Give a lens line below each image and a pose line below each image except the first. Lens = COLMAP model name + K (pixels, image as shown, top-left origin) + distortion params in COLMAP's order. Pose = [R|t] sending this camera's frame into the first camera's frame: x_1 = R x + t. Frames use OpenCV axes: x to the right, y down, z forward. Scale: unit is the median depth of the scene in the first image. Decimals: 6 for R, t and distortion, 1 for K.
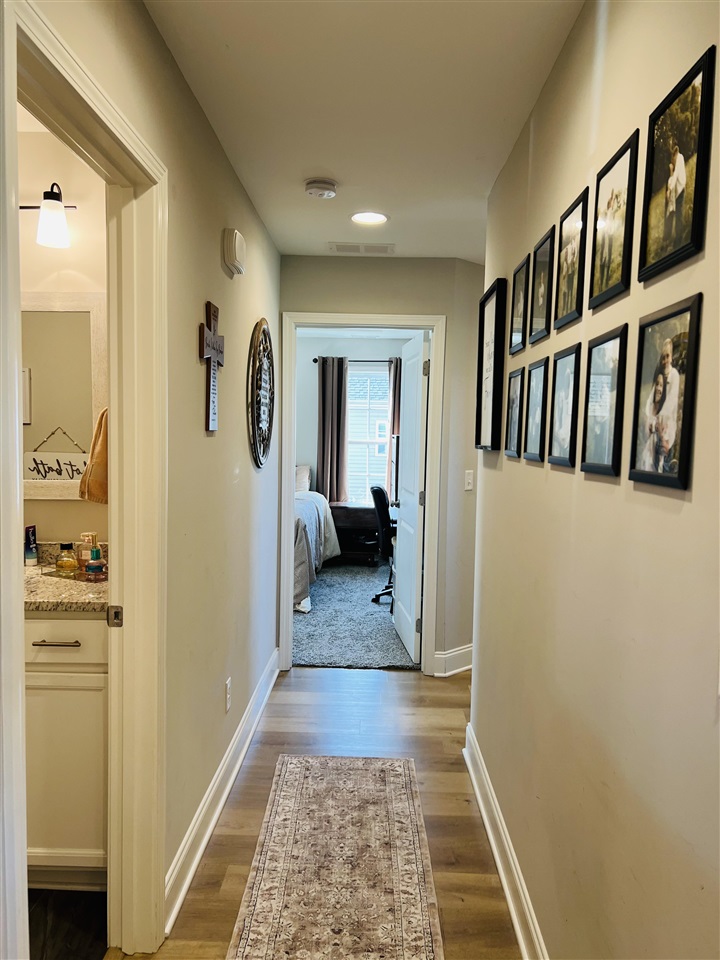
lens RADIAL K [[724.3, 0, 360.0], [0, 724.3, 480.0], [0, 0, 1]] dist [-0.002857, -0.002965]
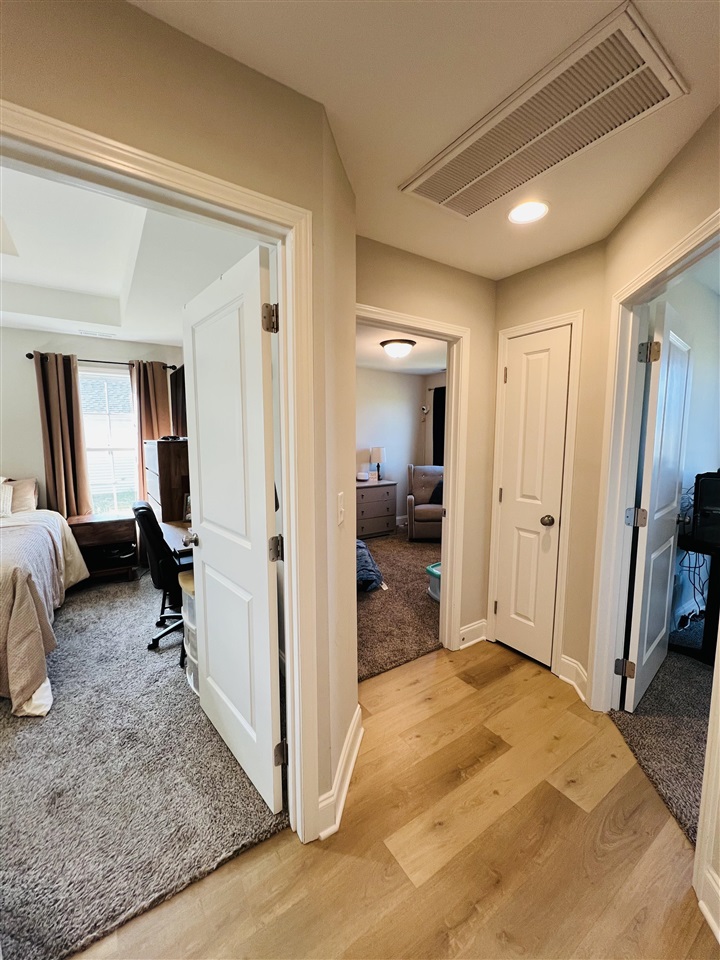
lens RADIAL K [[387.8, 0, 360.0], [0, 387.8, 480.0], [0, 0, 1]] dist [-0.002633, -0.000054]
pose [[0.816309, -0.082576, 0.571682, -0.017618], [0.058230, 0.996451, 0.060785, -0.025378], [-0.574673, -0.016330, 0.818220, 0.418831]]
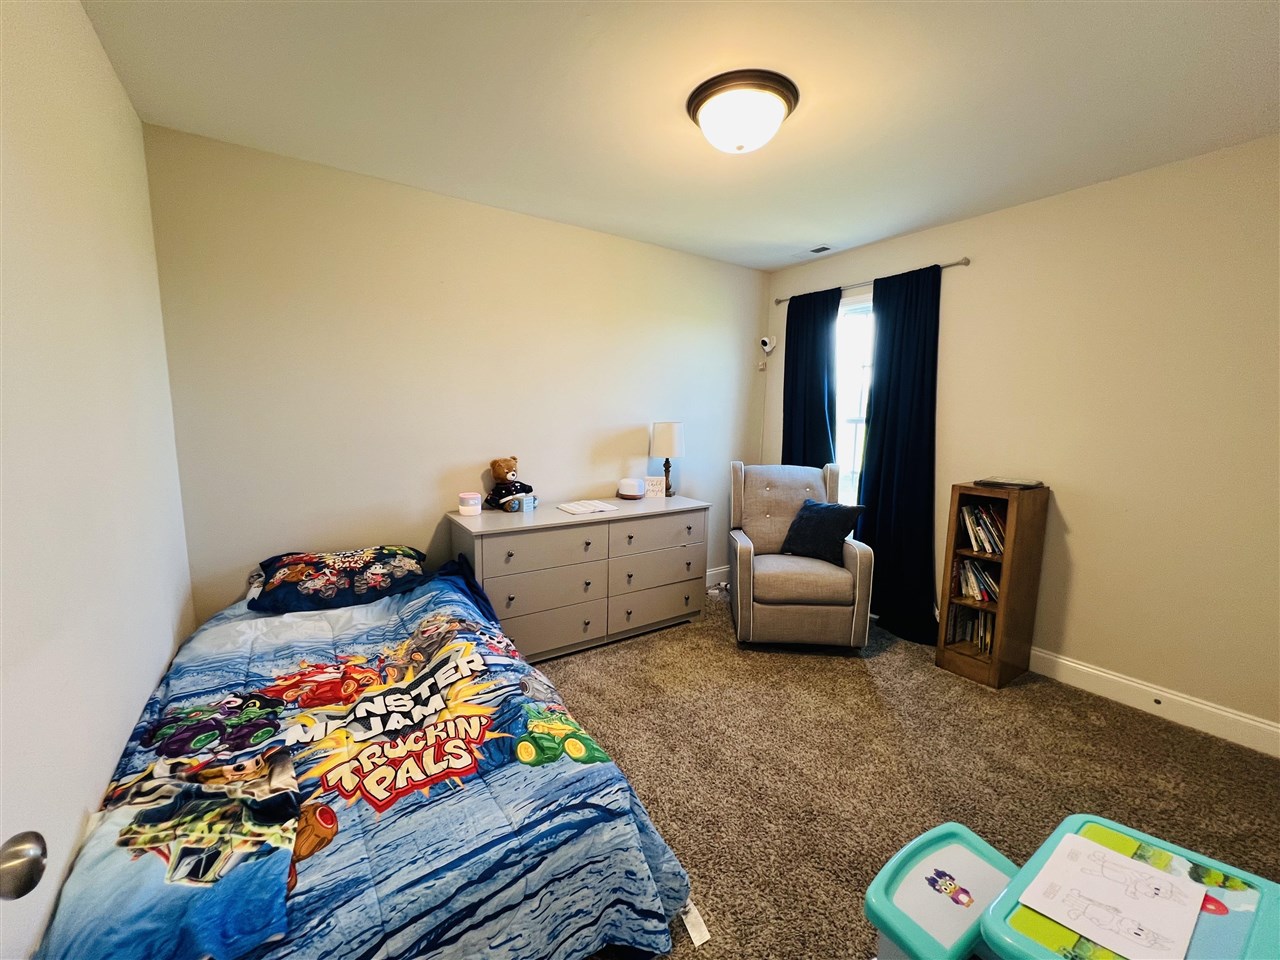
lens RADIAL K [[517.1, 0, 640.0], [0, 517.1, 480.0], [0, 0, 1]] dist [-0.002633, -0.000054]
pose [[0.809975, -0.083130, 0.580542, 0.175735], [0.042046, 0.995587, 0.083898, -0.030304], [-0.584955, -0.043546, 0.809896, 0.681266]]
